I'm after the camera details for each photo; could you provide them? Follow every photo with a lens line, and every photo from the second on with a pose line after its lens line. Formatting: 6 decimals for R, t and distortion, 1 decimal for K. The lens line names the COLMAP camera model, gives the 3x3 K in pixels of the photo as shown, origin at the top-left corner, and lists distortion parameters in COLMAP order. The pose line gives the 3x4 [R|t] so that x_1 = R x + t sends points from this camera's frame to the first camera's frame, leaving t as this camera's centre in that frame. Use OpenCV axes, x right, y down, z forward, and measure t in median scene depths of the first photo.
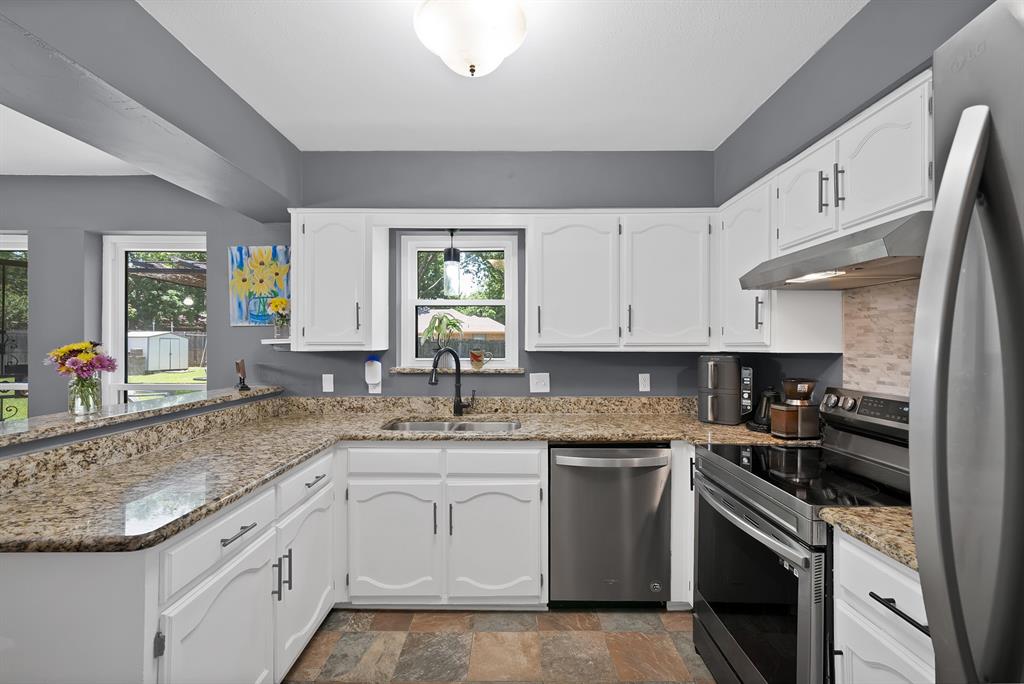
lens RADIAL K [[434.9, 0, 522.2], [0, 434.9, 343.6], [0, 0, 1]] dist [0.000313, 0.001136]
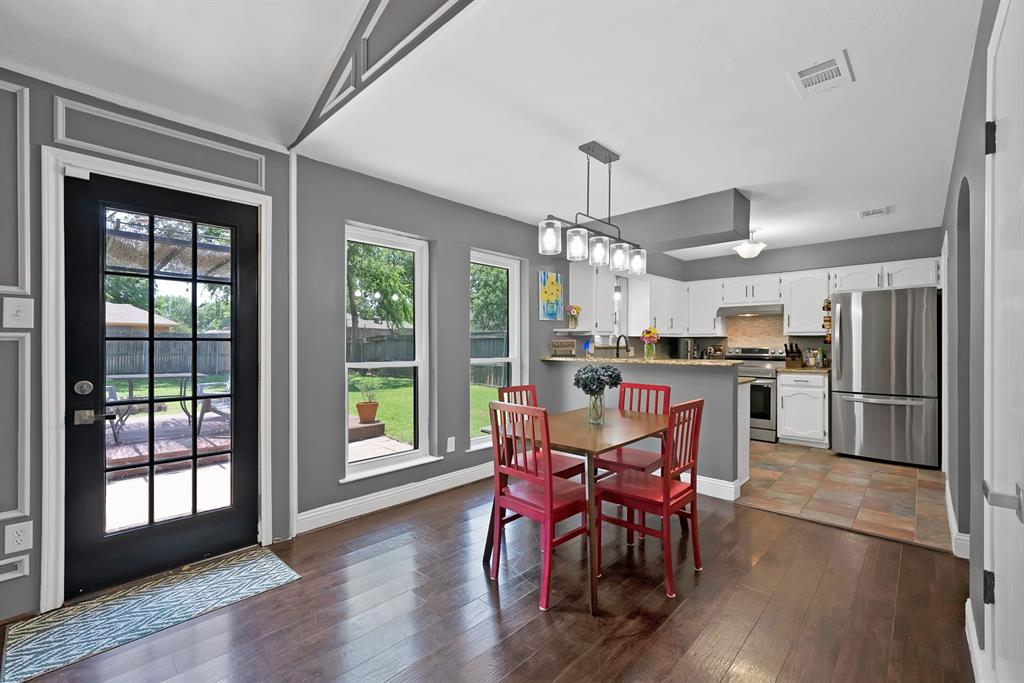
lens RADIAL K [[434.9, 0, 512.1], [0, 434.9, 344.7], [0, 0, 1]] dist [0.000313, 0.001136]
pose [[0.690103, -0.004892, 0.723694, -2.124981], [-0.003197, 0.999947, 0.009808, 0.042837], [-0.723704, -0.009083, 0.690051, -0.059350]]
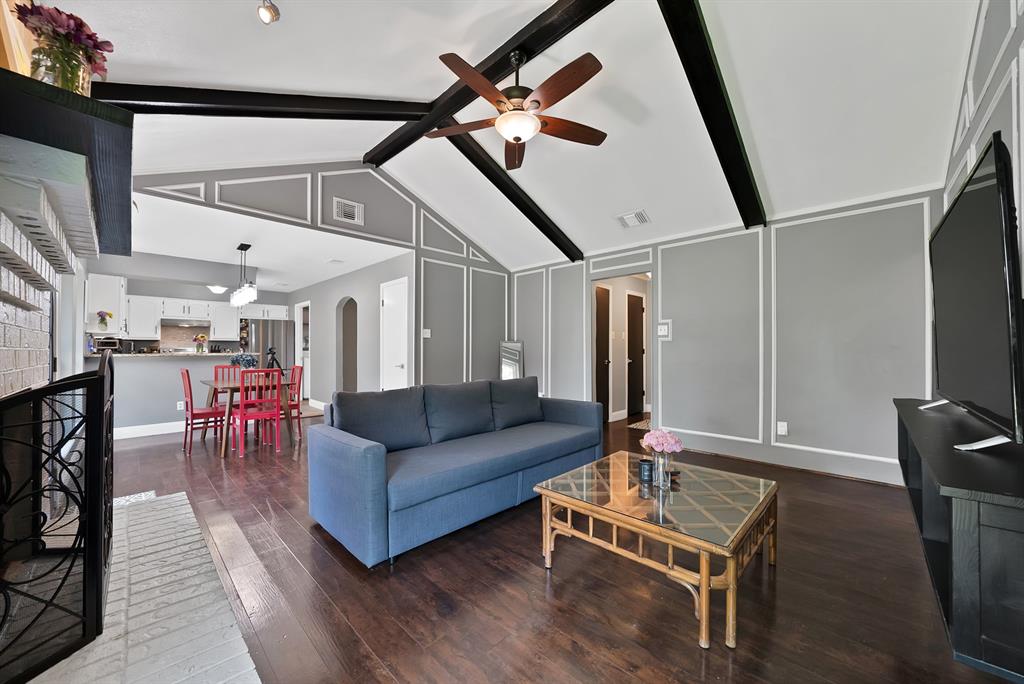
lens RADIAL K [[373.5, 0, 513.5], [0, 373.5, 345.3], [0, 0, 1]] dist [-0.020676, 0.000325]
pose [[-0.724800, 0.003469, 0.688951, -3.467295], [-0.002538, 0.999967, -0.007705, 0.071257], [-0.688955, -0.007333, -0.724767, 0.952952]]
